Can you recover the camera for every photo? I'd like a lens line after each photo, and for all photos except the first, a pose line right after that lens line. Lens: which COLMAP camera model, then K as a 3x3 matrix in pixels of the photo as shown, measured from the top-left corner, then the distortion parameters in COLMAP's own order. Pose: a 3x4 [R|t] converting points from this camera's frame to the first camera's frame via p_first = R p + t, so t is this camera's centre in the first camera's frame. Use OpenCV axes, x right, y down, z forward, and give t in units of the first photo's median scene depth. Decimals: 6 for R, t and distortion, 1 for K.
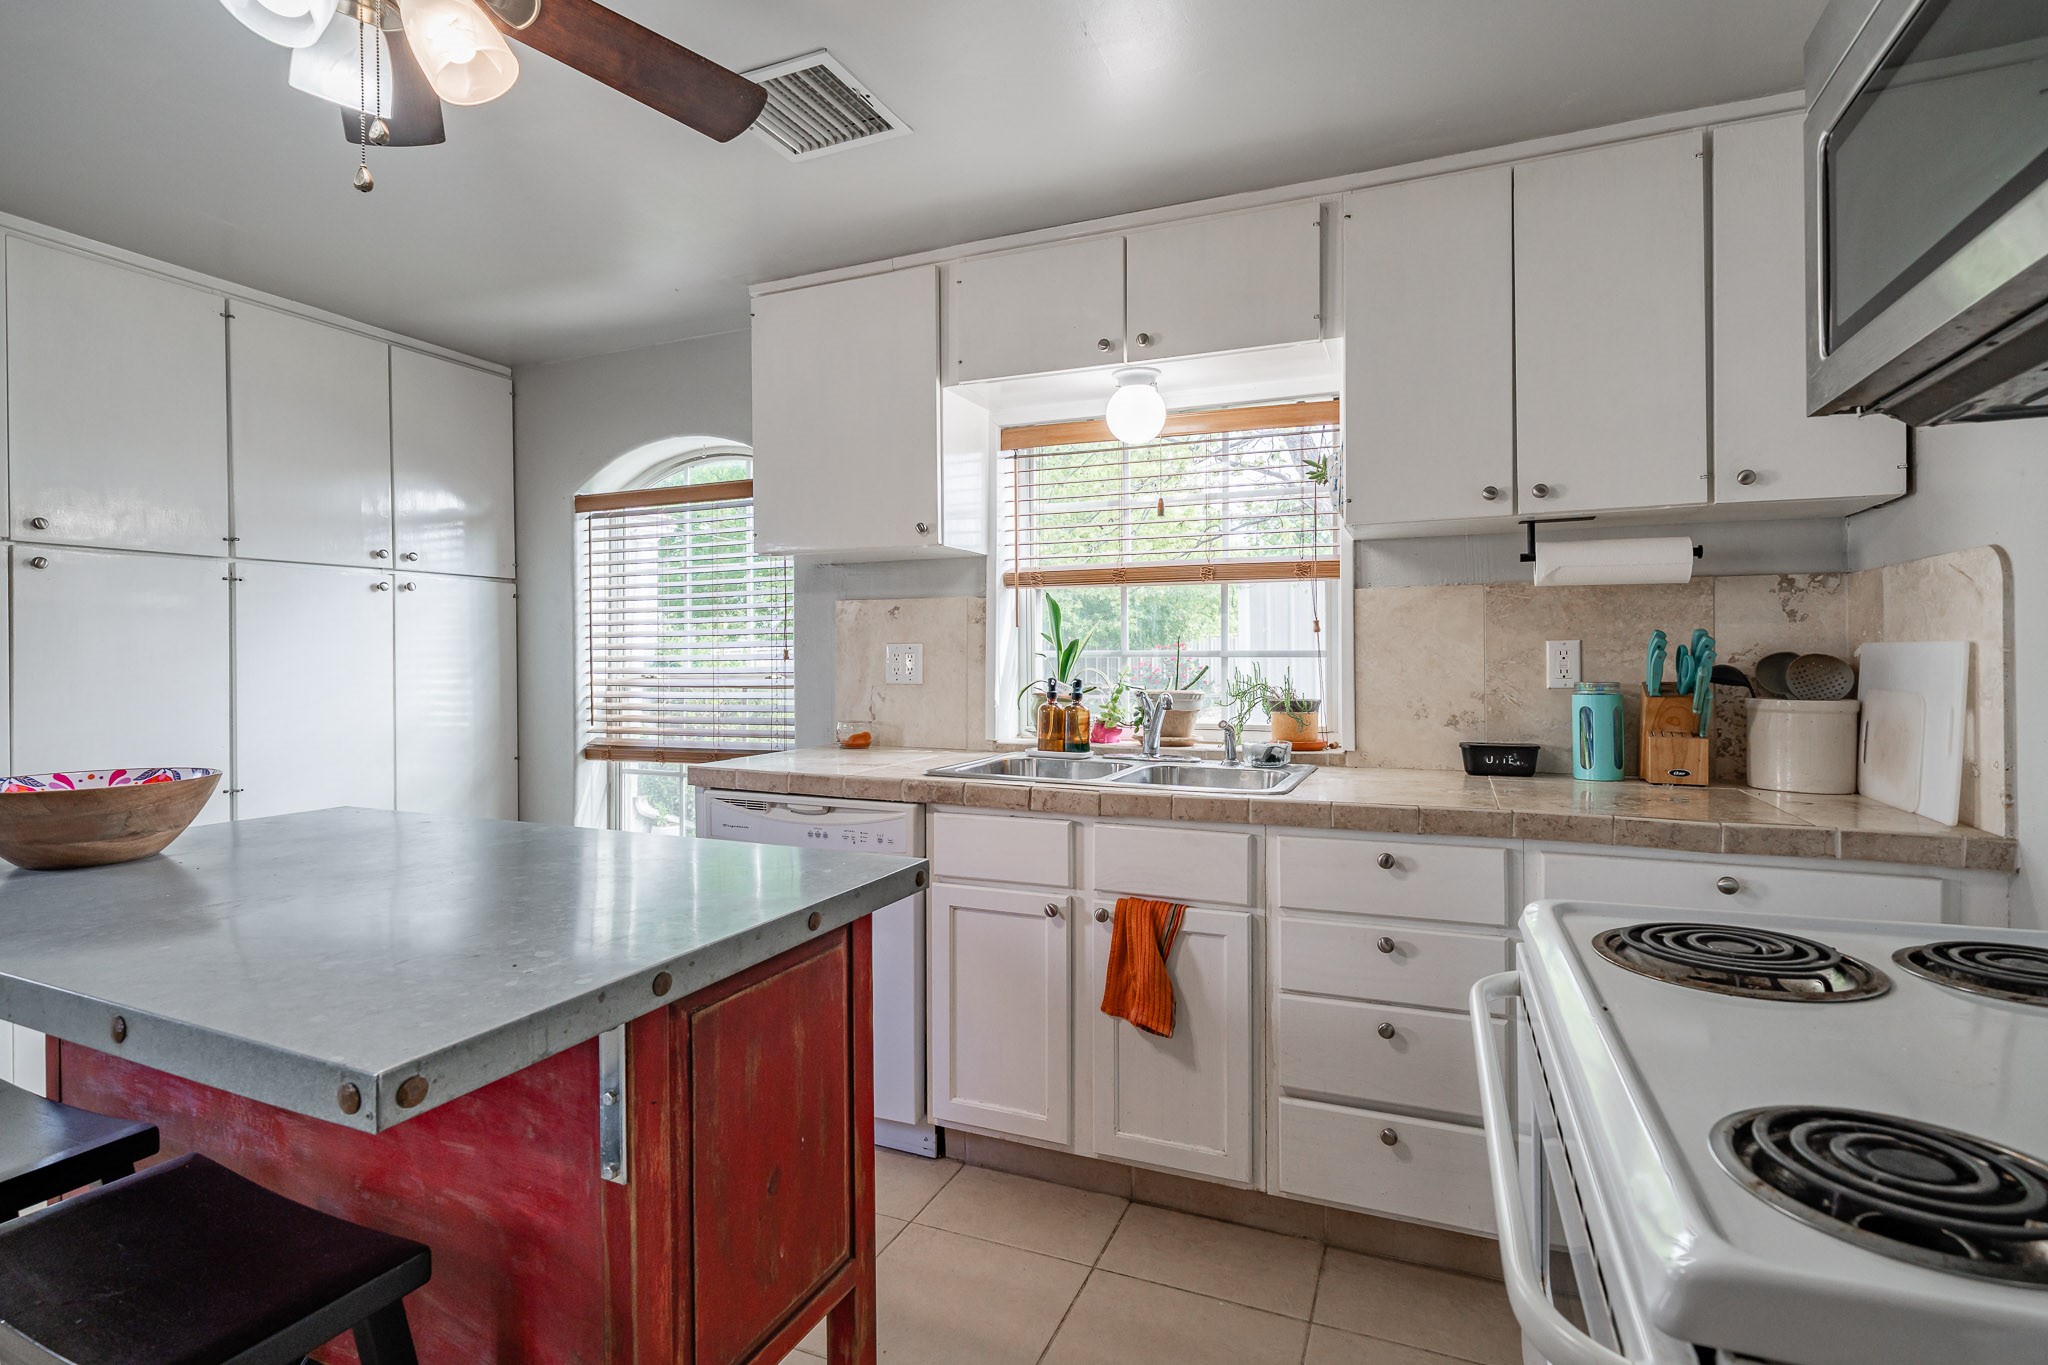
lens RADIAL K [[892.4, 0, 1026.4], [0, 892.4, 669.3], [0, 0, 1]] dist [0.000604, 0.000316]
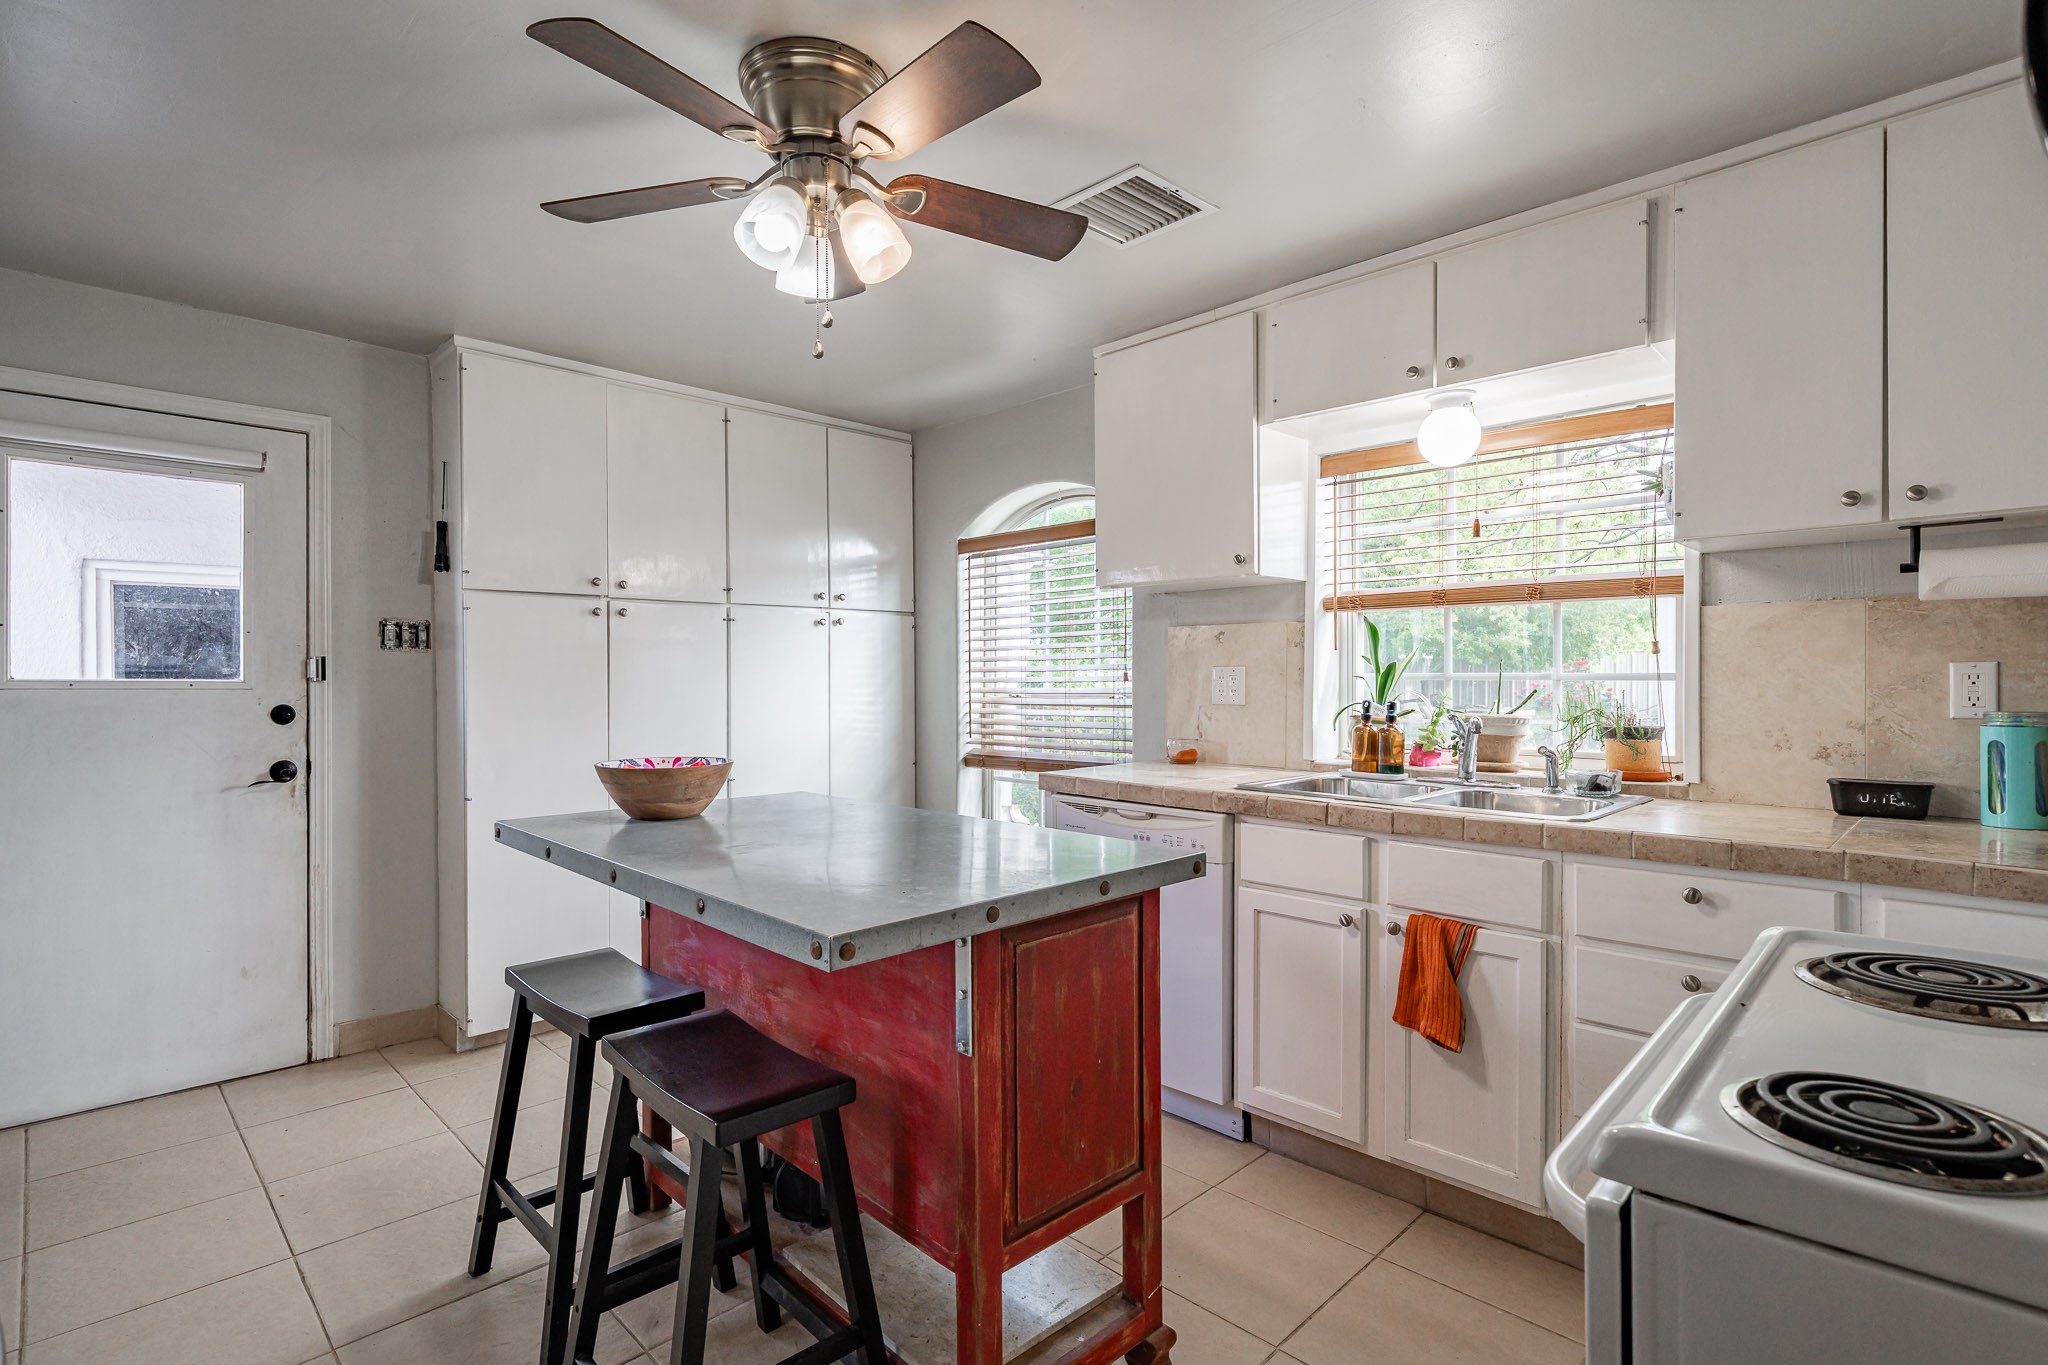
lens RADIAL K [[950.3, 0, 950.9], [0, 950.3, 682.7], [0, 0, 1]] dist [-0.000369, 0.000285]
pose [[0.884573, 0.000254, -0.466401, 0.133743], [-0.002709, 0.999986, -0.004594, -0.004997], [0.466393, 0.005327, 0.884561, -0.208489]]
